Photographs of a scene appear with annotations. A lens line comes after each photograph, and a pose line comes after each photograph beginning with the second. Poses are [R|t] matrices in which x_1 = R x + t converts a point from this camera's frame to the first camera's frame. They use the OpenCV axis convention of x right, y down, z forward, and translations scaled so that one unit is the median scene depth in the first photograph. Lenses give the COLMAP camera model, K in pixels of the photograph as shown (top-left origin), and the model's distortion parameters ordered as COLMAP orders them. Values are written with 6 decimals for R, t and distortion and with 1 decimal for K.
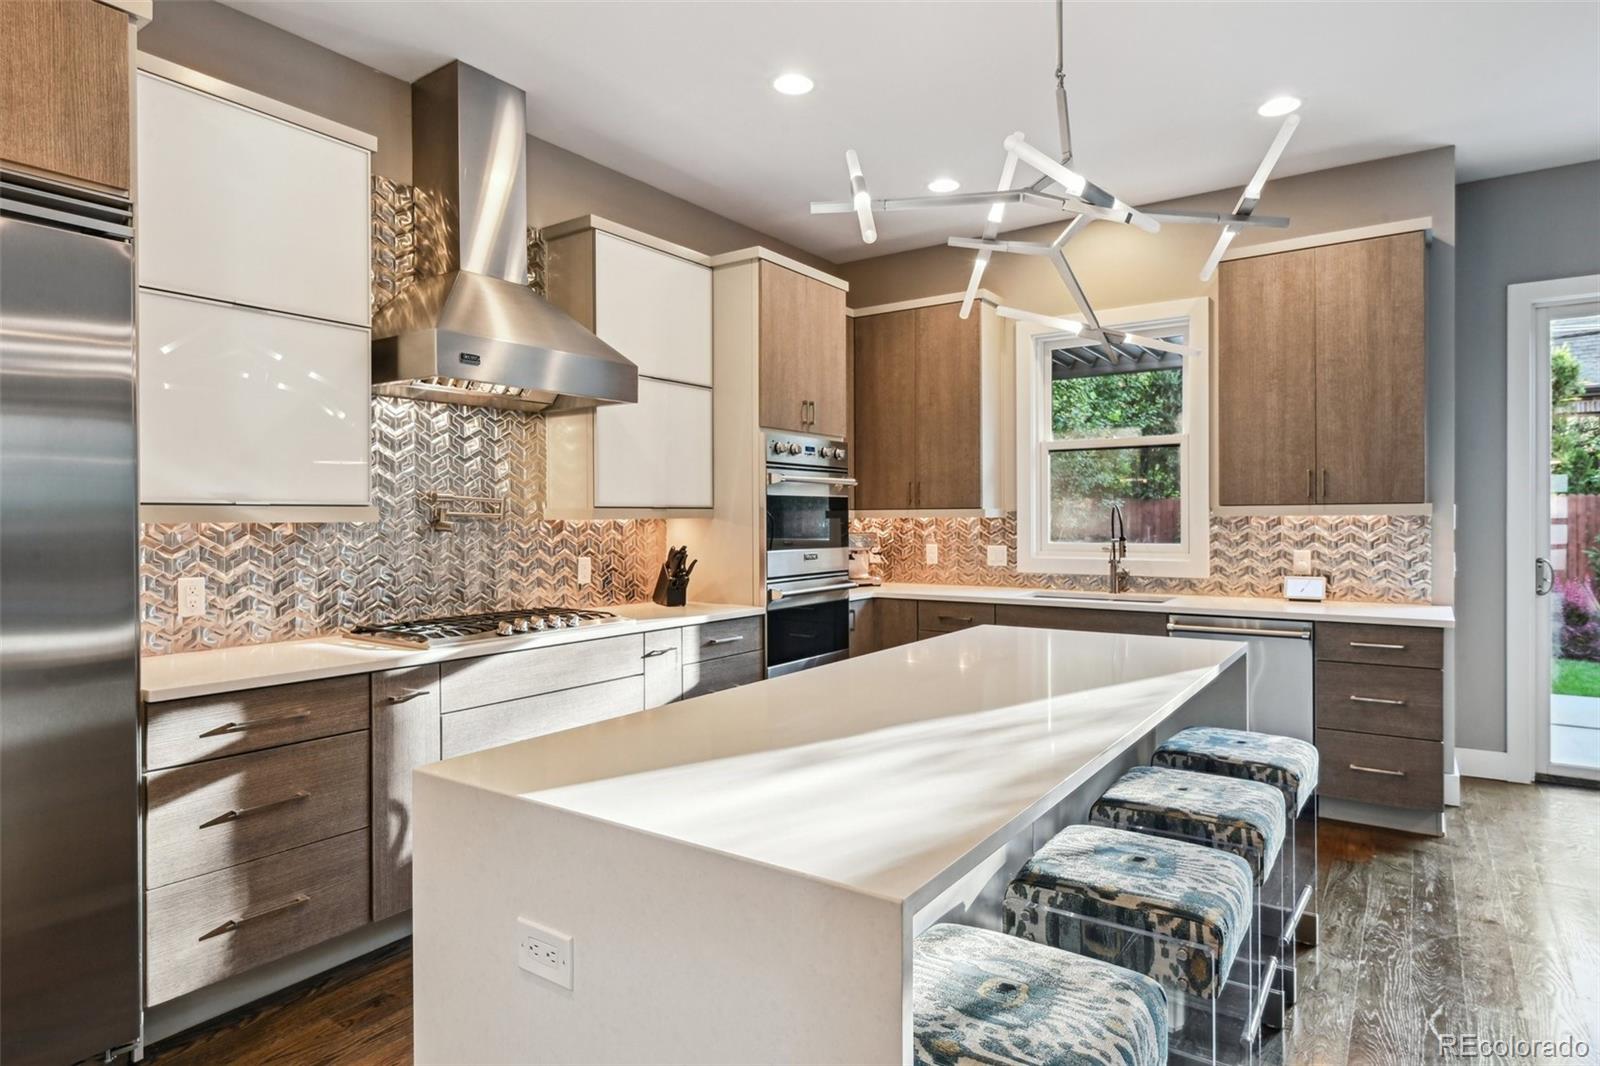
lens RADIAL K [[893.0, 0, 802.9], [0, 893.0, 523.1], [0, 0, 1]] dist [0.000674, 0.000905]
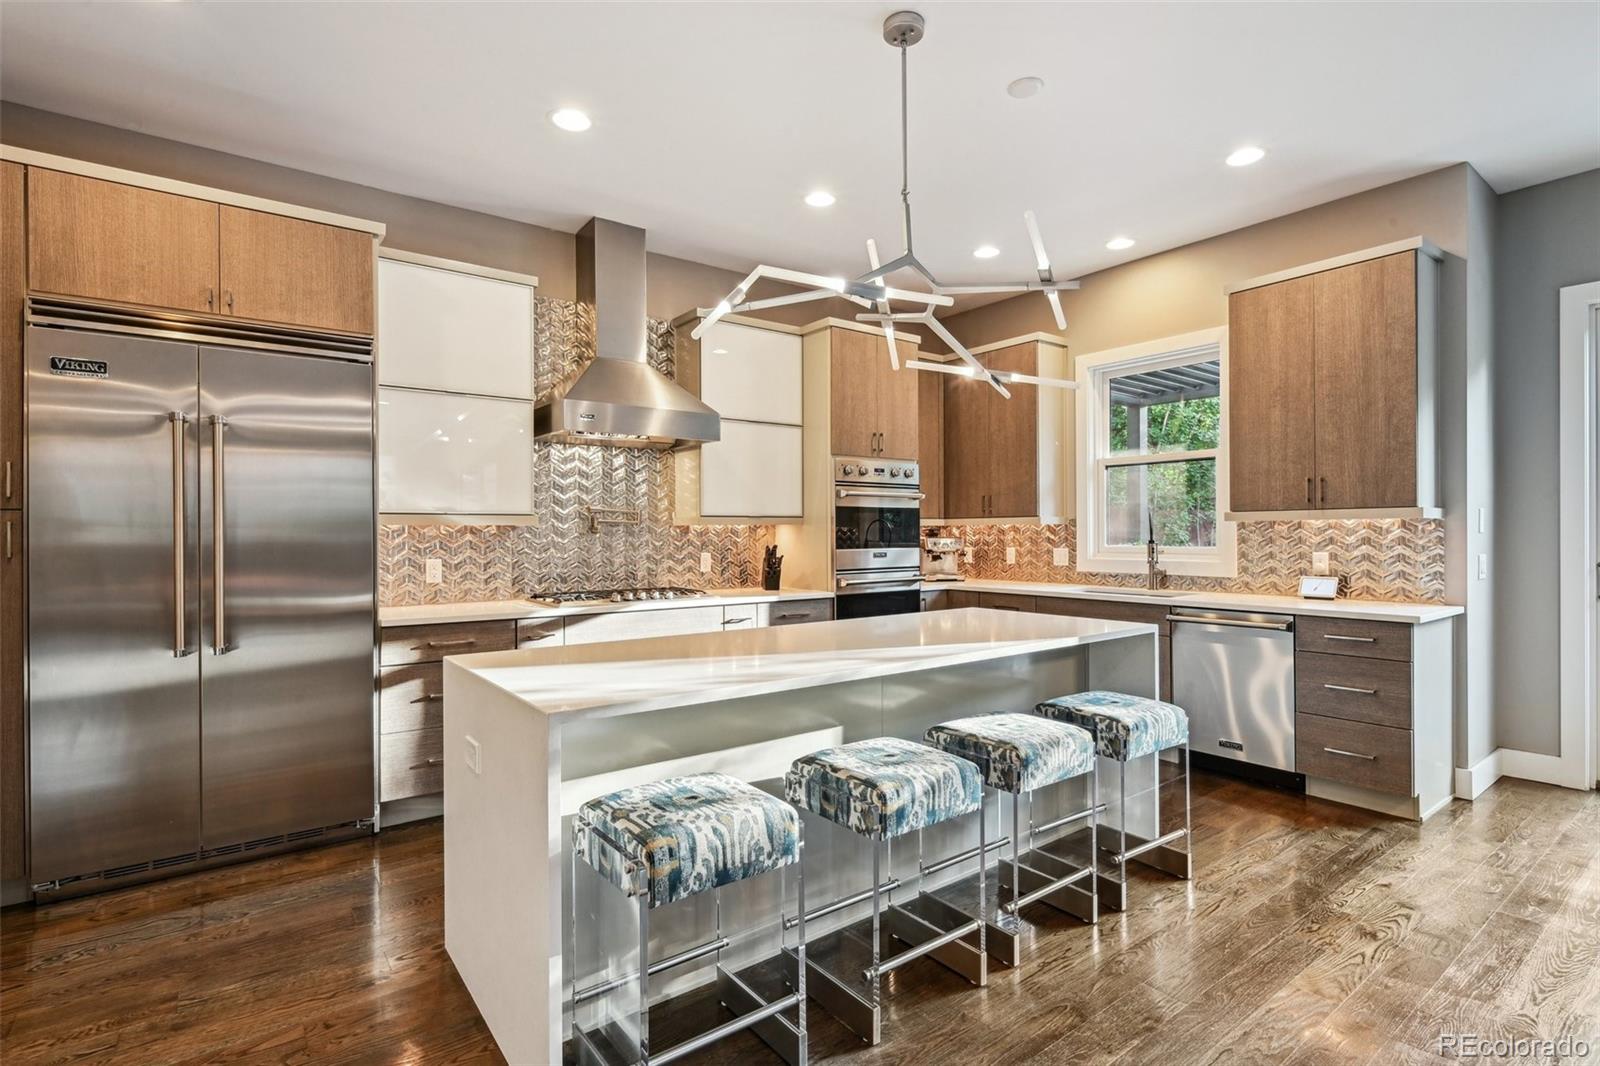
lens RADIAL K [[771.6, 0, 800.0], [0, 771.6, 533.0], [0, 0, 1]] dist [-0.000376, -0.000173]
pose [[0.948798, -0.000161, -0.315883, 0.270910], [-0.001184, 0.999991, -0.004068, 0.012288], [0.315881, 0.004234, 0.948789, -0.089230]]
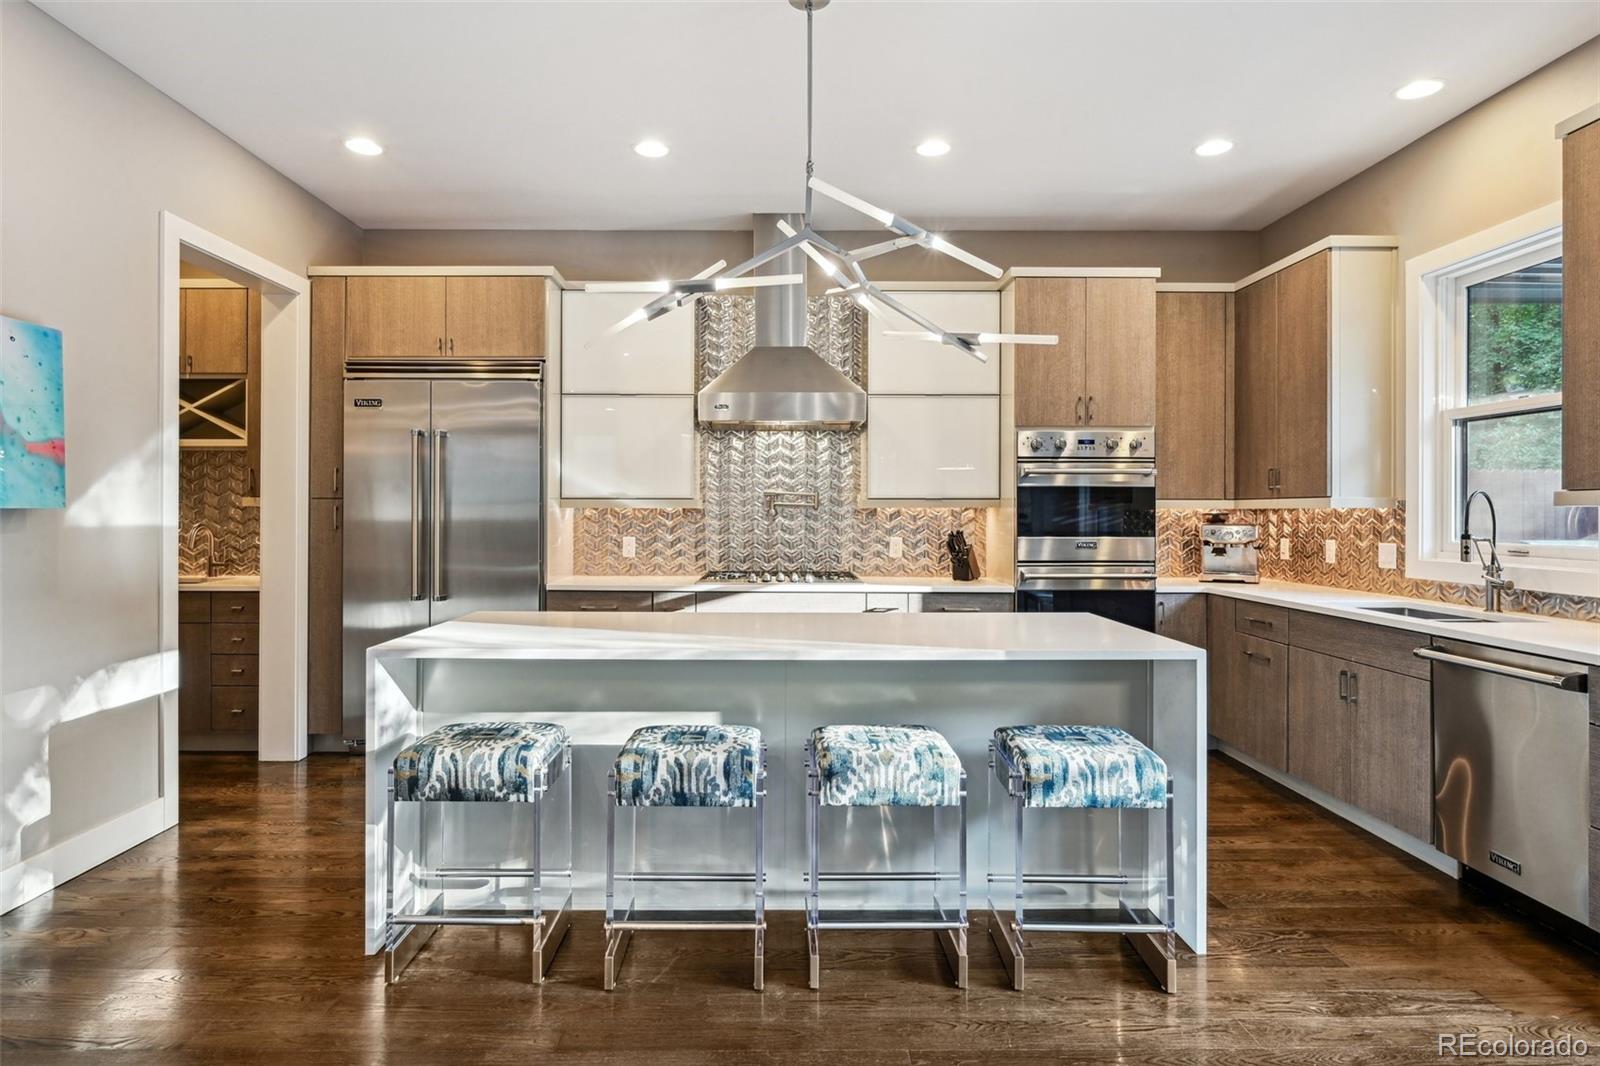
lens RADIAL K [[872.7, 0, 775.9], [0, 872.7, 514.3], [0, 0, 1]] dist [-0.003314, -0.000873]
pose [[0.570682, 0.008616, -0.821126, 0.698013], [-0.009733, 0.999946, 0.003728, 0.002049], [0.821113, 0.005865, 0.570735, 0.127498]]
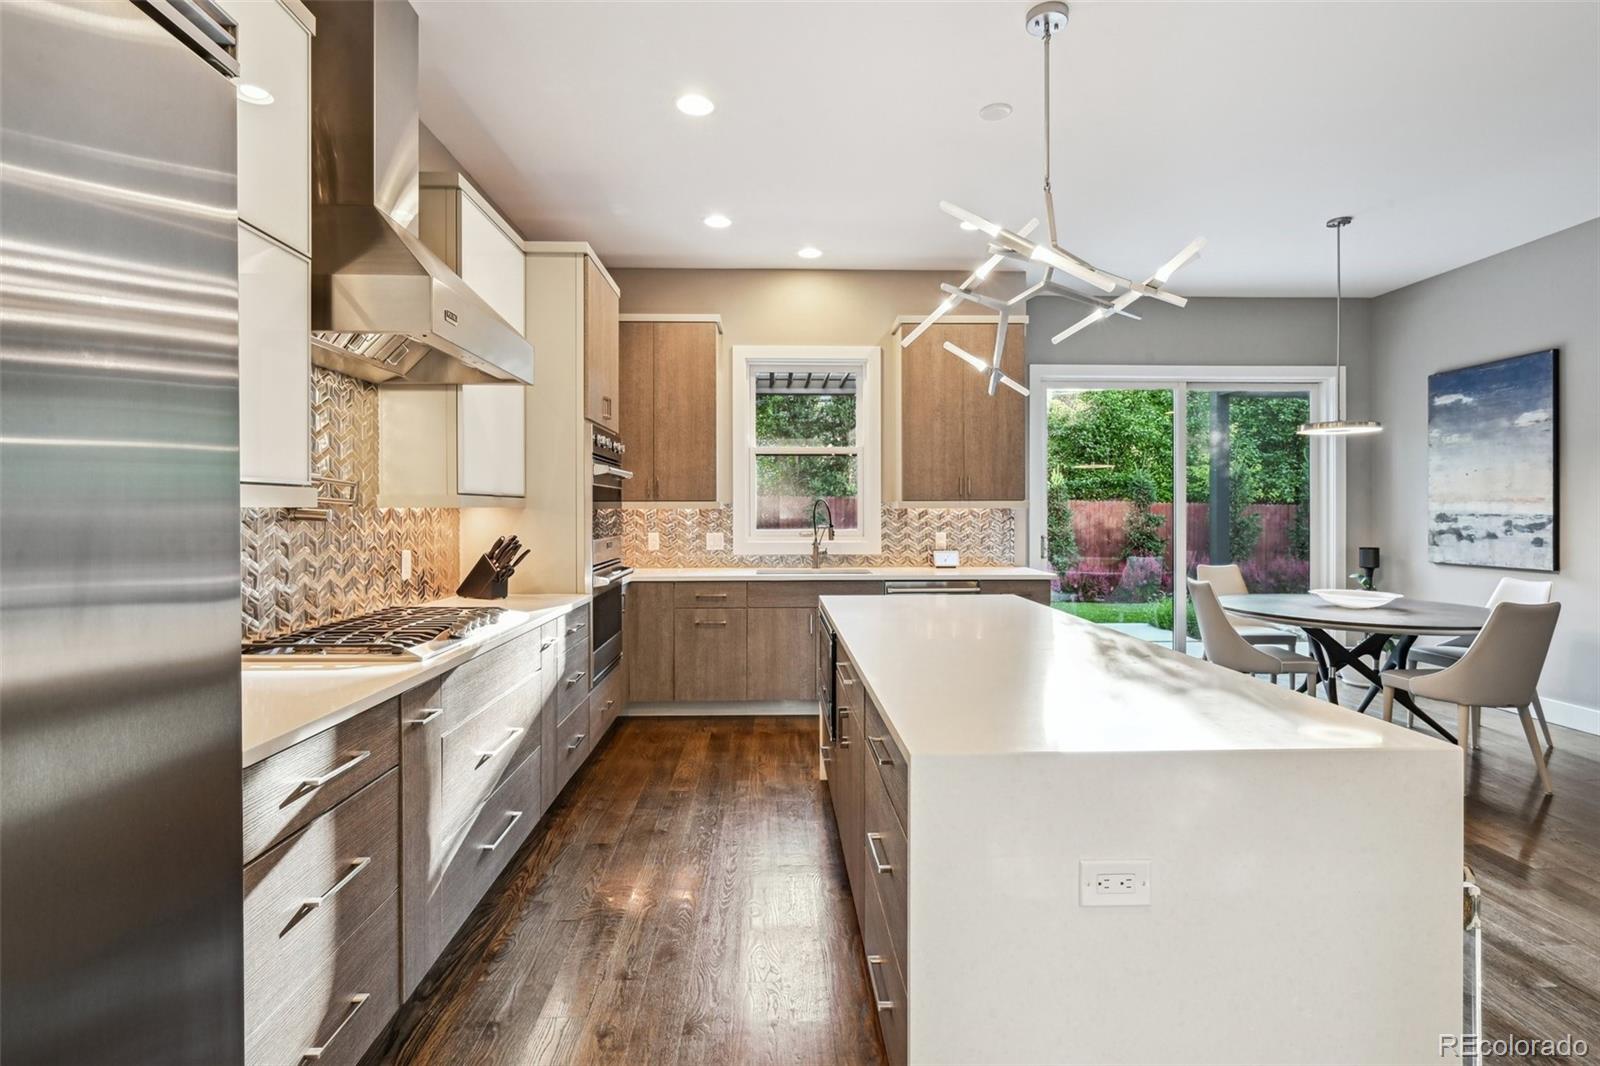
lens RADIAL K [[775.9, 0, 792.1], [0, 775.9, 515.2], [0, 0, 1]] dist [-0.000469, -0.000142]
pose [[0.806379, 0.000521, 0.591398, -0.390128], [0.000833, 0.999998, -0.002016, 0.005154], [-0.591398, 0.002118, 0.806377, 0.145626]]
